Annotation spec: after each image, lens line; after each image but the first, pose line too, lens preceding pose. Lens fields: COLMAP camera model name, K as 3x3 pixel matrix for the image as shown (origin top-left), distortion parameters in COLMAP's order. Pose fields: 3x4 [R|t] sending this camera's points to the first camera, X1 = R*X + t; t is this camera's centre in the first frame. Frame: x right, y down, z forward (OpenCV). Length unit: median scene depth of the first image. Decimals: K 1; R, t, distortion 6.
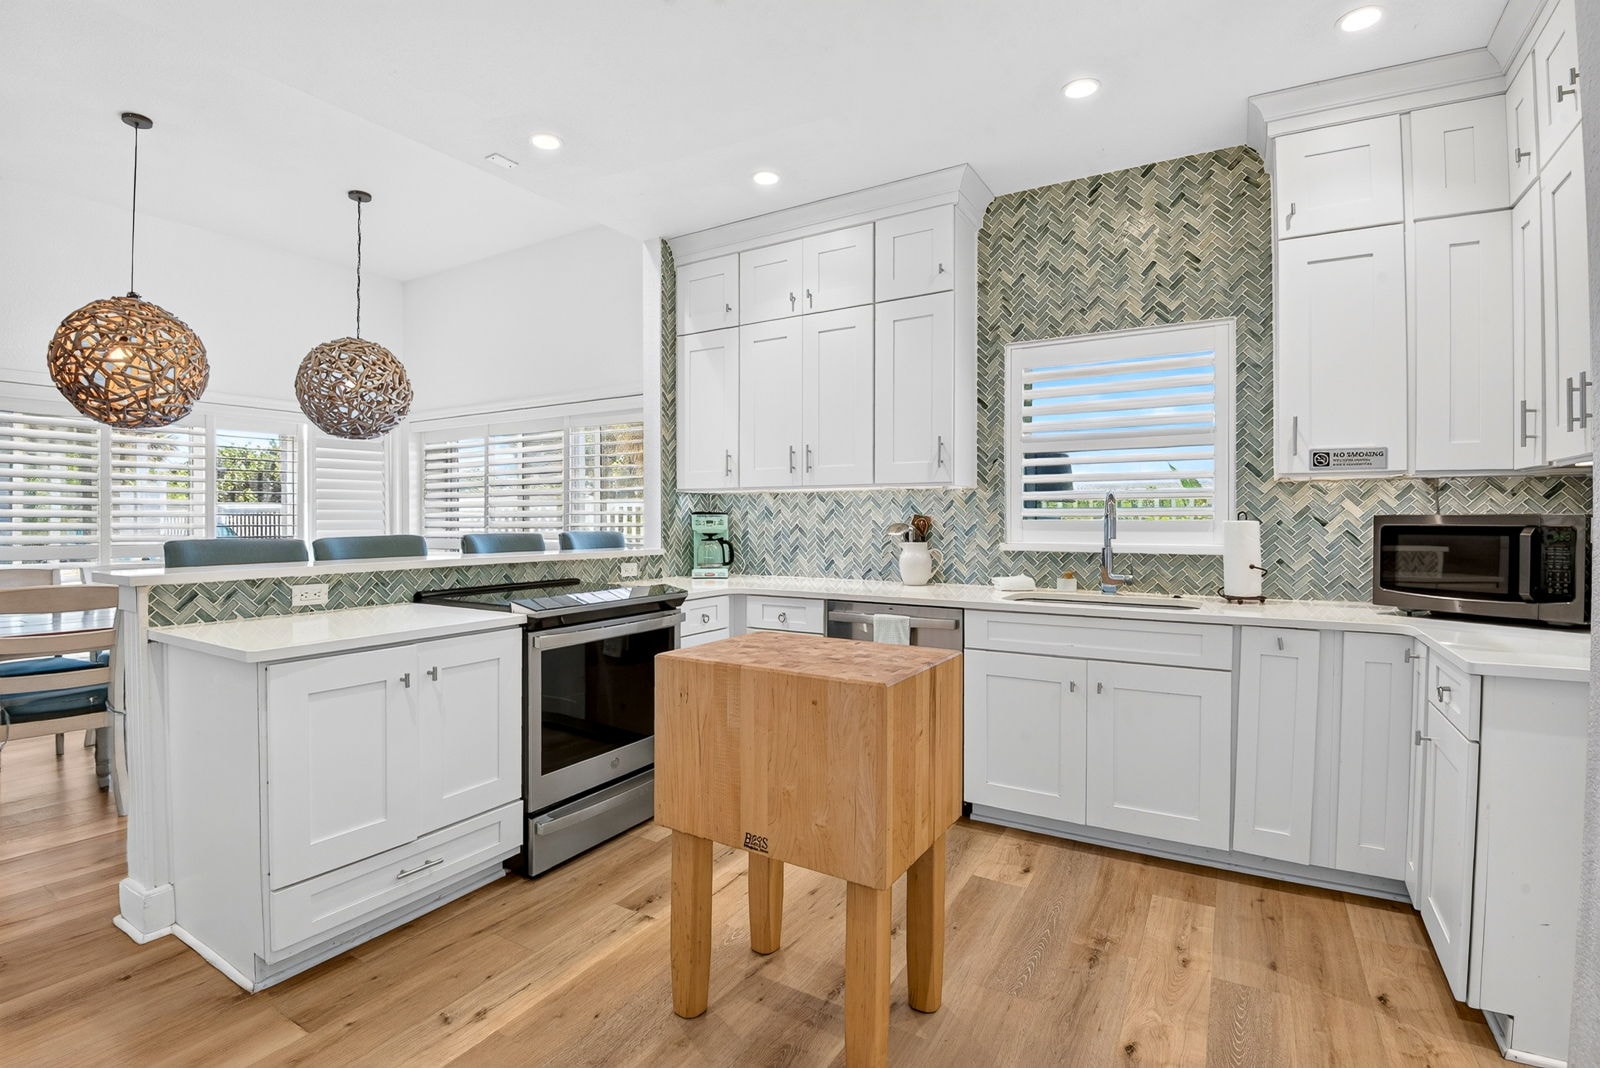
lens RADIAL K [[751.0, 0, 800.1], [0, 751.0, 536.6], [0, 0, 1]] dist [-0.039104, -0.000718]
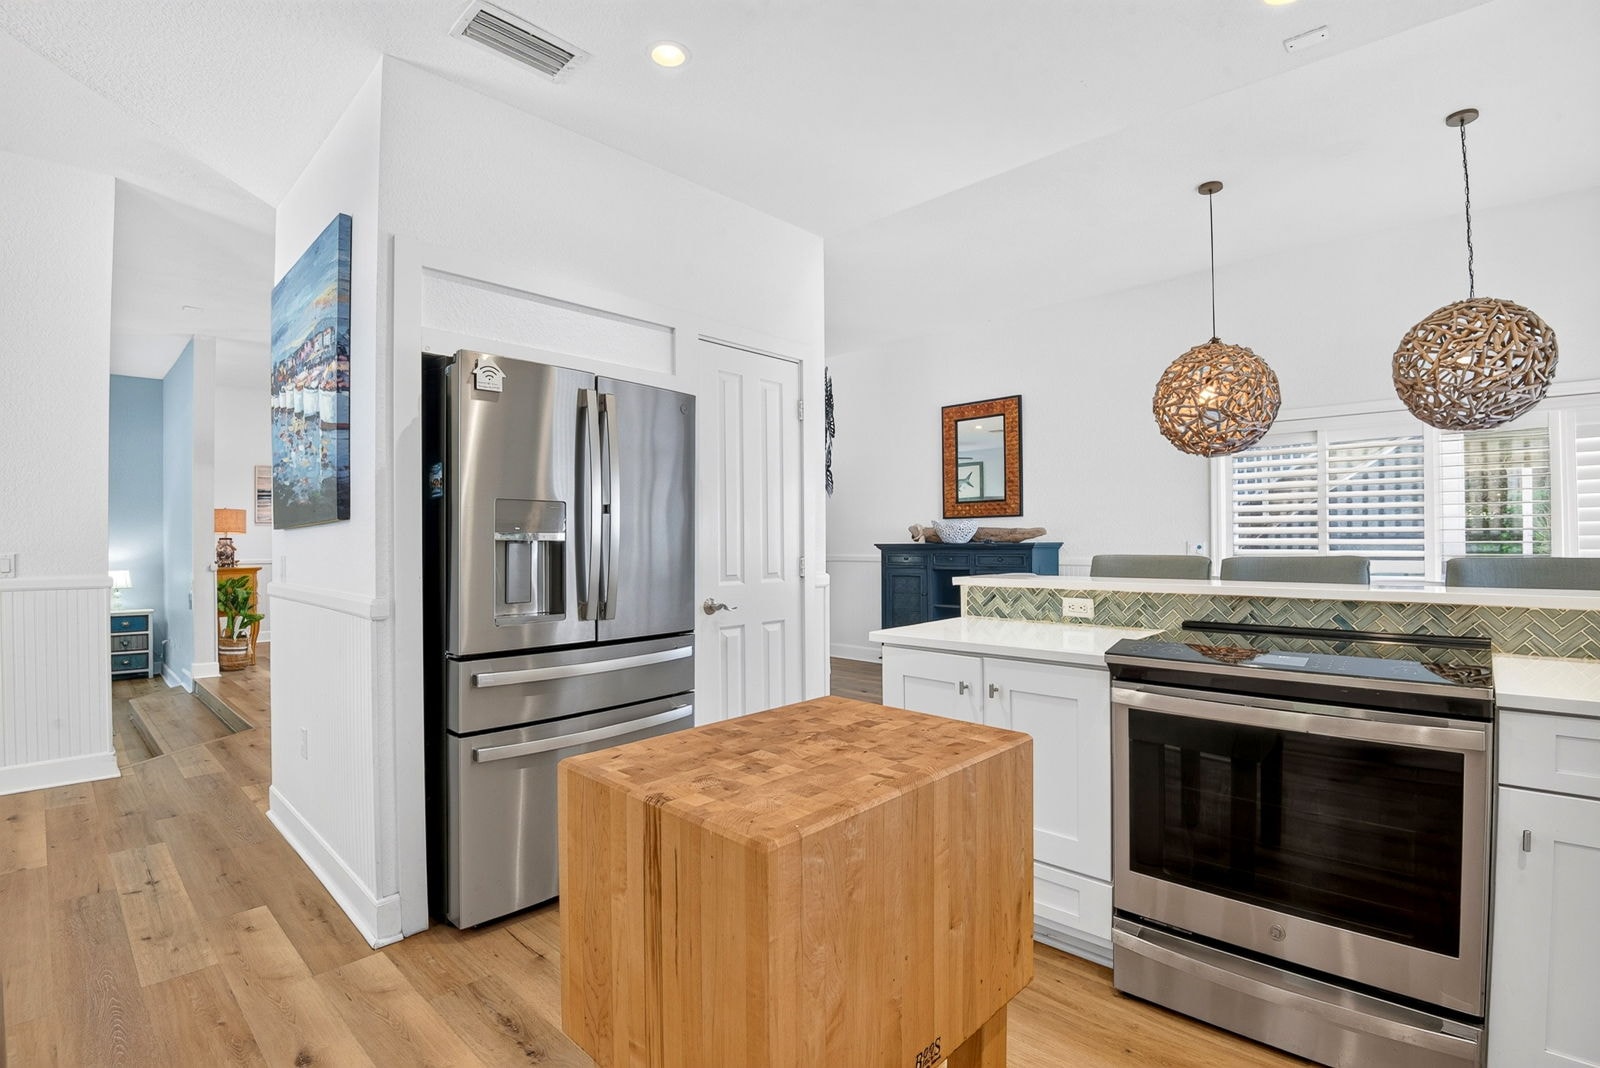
lens RADIAL K [[751.0, 0, 799.9], [0, 751.0, 523.9], [0, 0, 1]] dist [-0.039104, -0.000718]
pose [[-0.218858, -0.017125, -0.975606, 0.448203], [-0.017629, 0.999752, -0.013595, -0.019653], [0.975597, 0.014224, -0.219106, 0.767288]]
